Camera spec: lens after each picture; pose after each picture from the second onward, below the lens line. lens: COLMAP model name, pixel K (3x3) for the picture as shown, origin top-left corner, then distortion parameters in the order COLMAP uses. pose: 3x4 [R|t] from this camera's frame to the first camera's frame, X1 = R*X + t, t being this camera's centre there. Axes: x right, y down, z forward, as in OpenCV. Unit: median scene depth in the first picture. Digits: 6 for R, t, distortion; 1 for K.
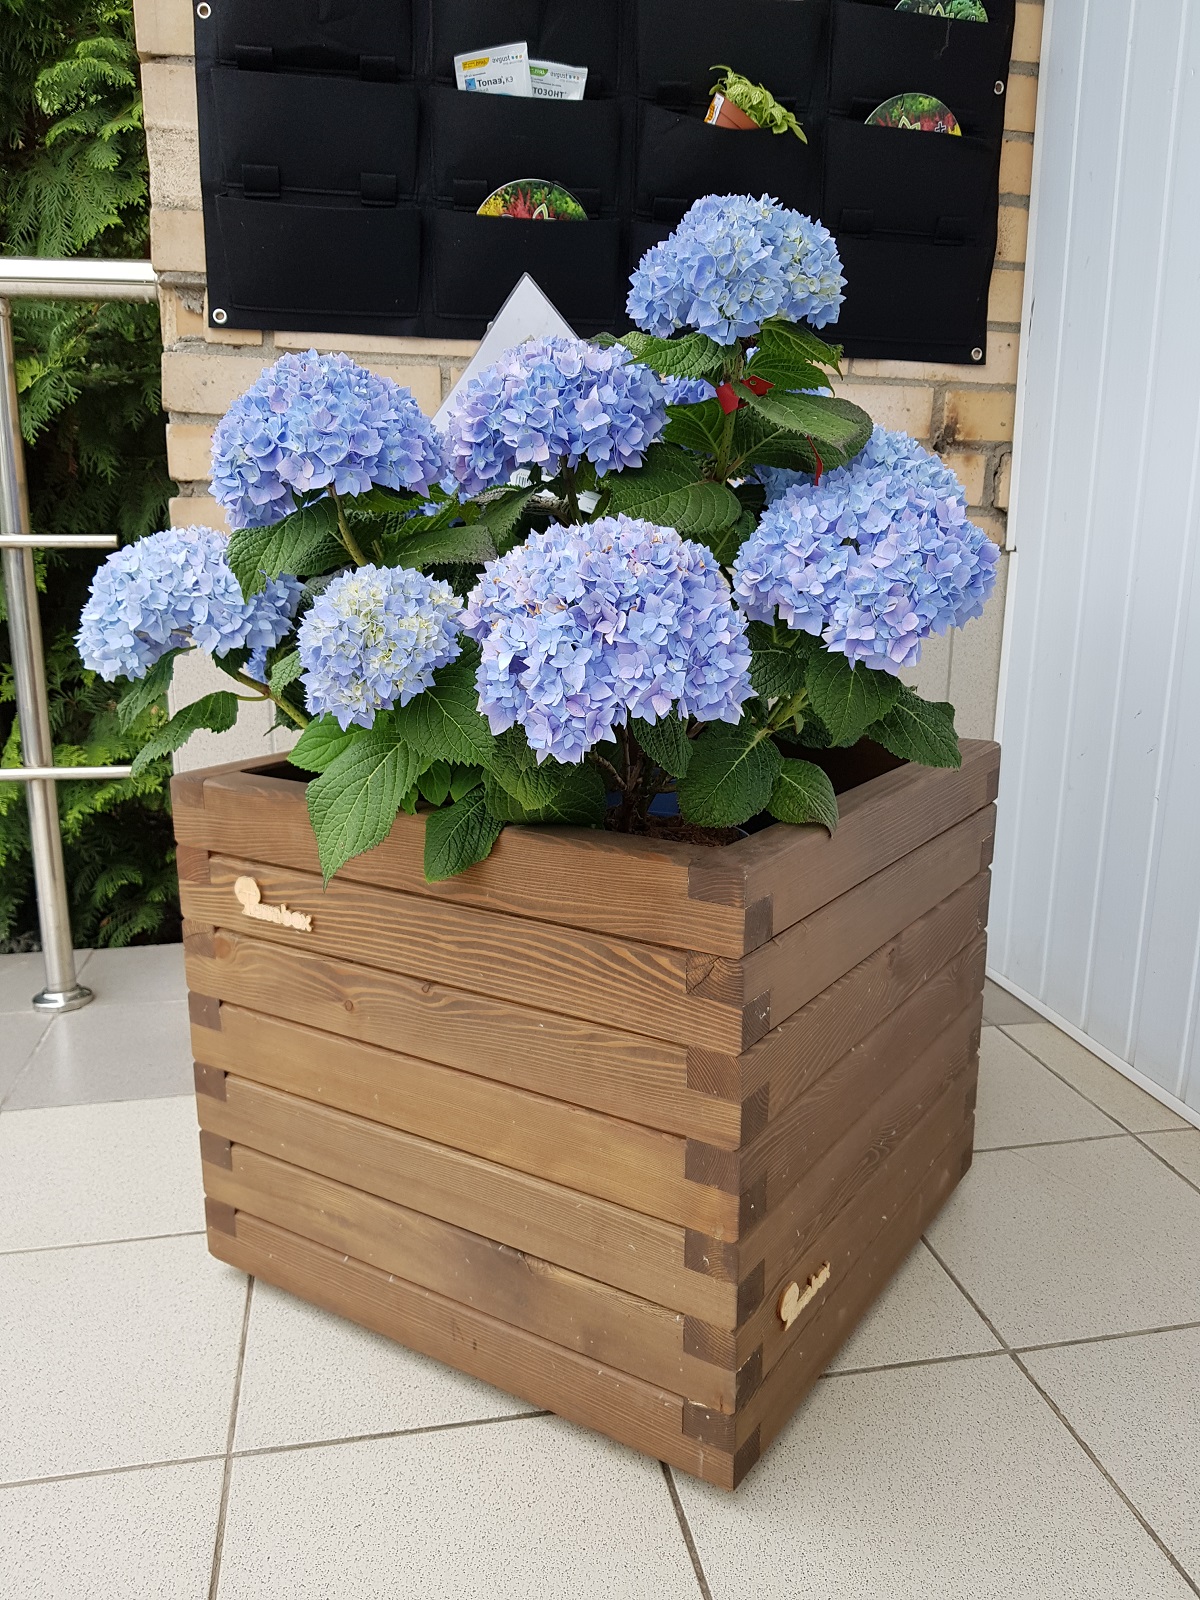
lens RADIAL K [[1246.7, 0, 603.7], [0, 1246.7, 808.0], [0, 0, 1]] dist [0.072431, -0.128781]
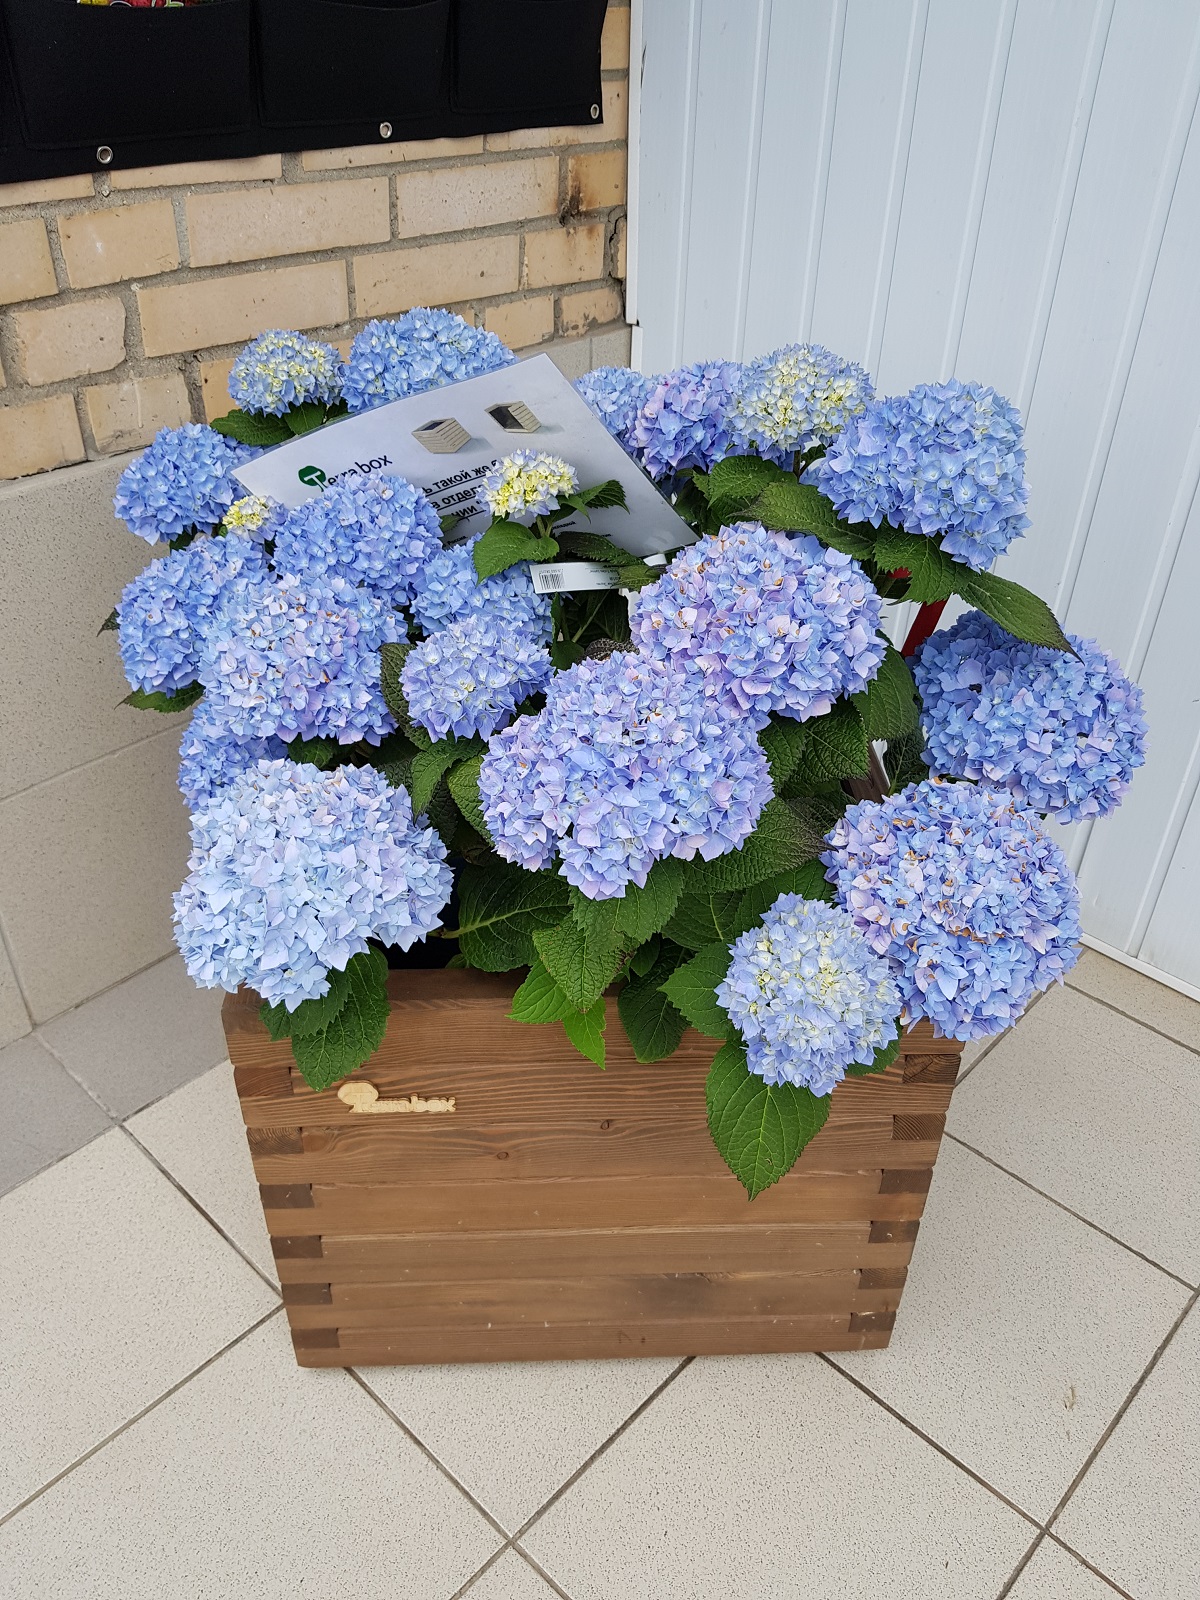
lens RADIAL K [[1262.5, 0, 594.8], [0, 1262.5, 810.4], [0, 0, 1]] dist [0.046982, -0.074867]
pose [[0.820130, -0.323714, 0.471801, -0.300287], [0.121227, 0.904158, 0.409636, -0.279920], [-0.559187, -0.278760, 0.780770, 0.141188]]
